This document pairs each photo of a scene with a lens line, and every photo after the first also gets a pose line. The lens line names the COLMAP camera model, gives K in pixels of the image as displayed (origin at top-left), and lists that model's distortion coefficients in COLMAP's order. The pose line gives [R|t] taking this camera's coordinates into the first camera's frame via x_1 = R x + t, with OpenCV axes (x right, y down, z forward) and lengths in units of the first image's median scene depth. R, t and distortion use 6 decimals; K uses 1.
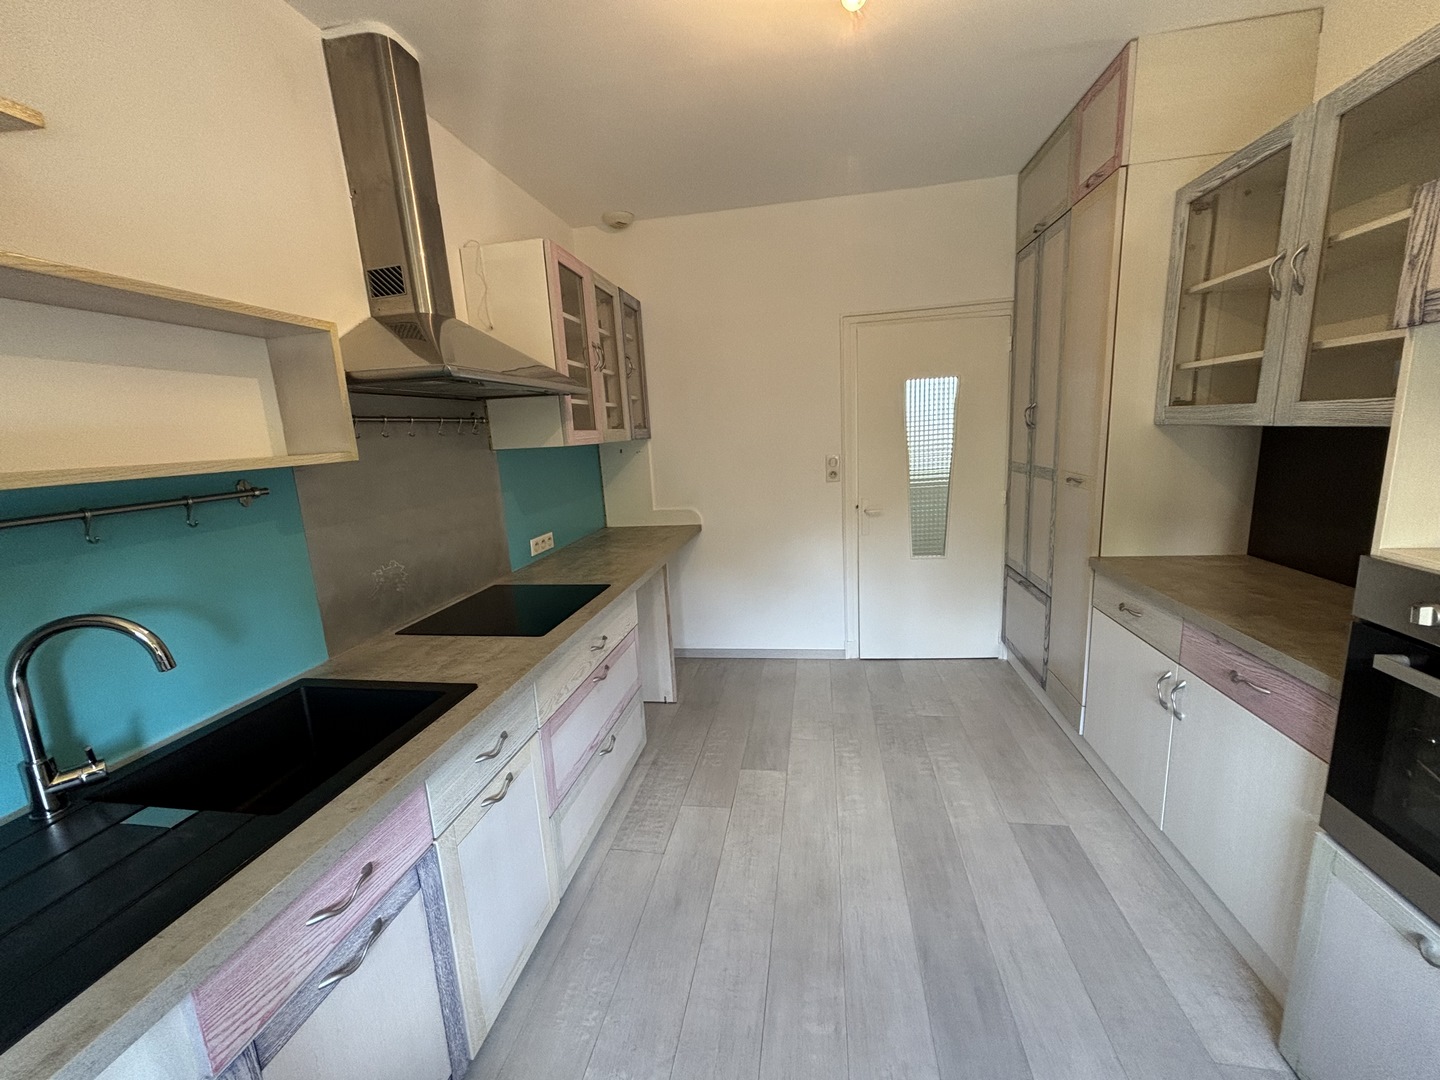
lens RADIAL K [[579.4, 0, 717.3], [0, 579.4, 541.5], [0, 0, 1]] dist [0.000440, -0.000239]
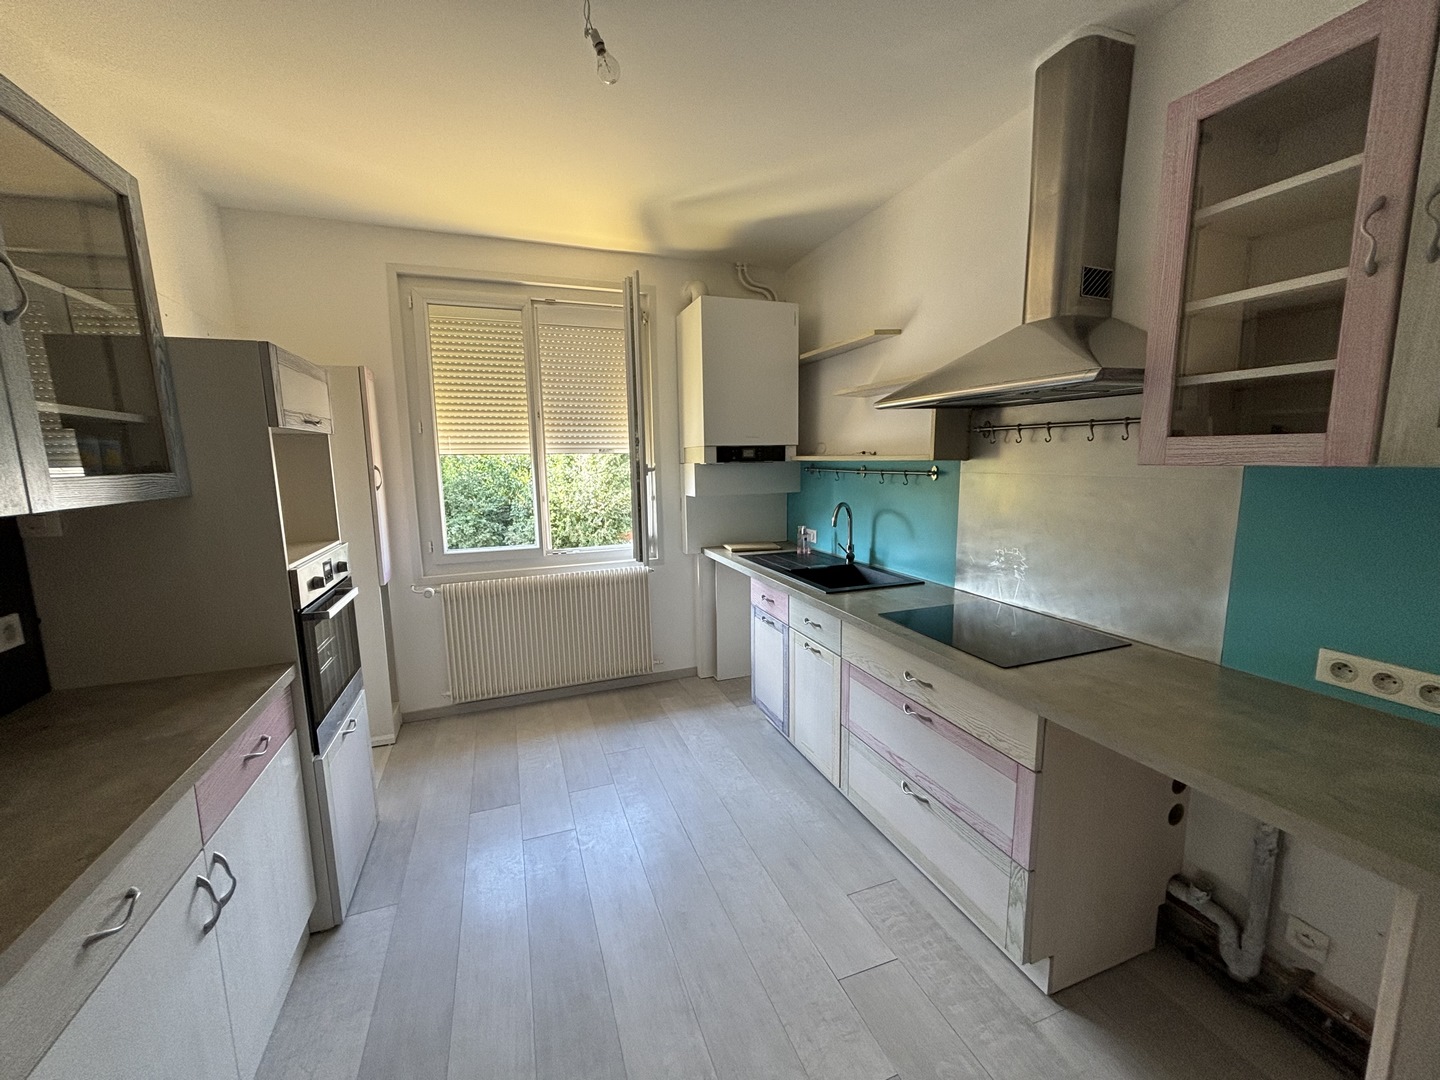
lens RADIAL K [[579.4, 0, 717.3], [0, 579.4, 541.5], [0, 0, 1]] dist [0.000440, -0.000239]
pose [[-0.864876, 0.143237, -0.481116, 0.497595], [-0.031184, 0.941245, 0.336283, -0.341575], [0.501016, 0.305846, -0.809593, 1.588562]]
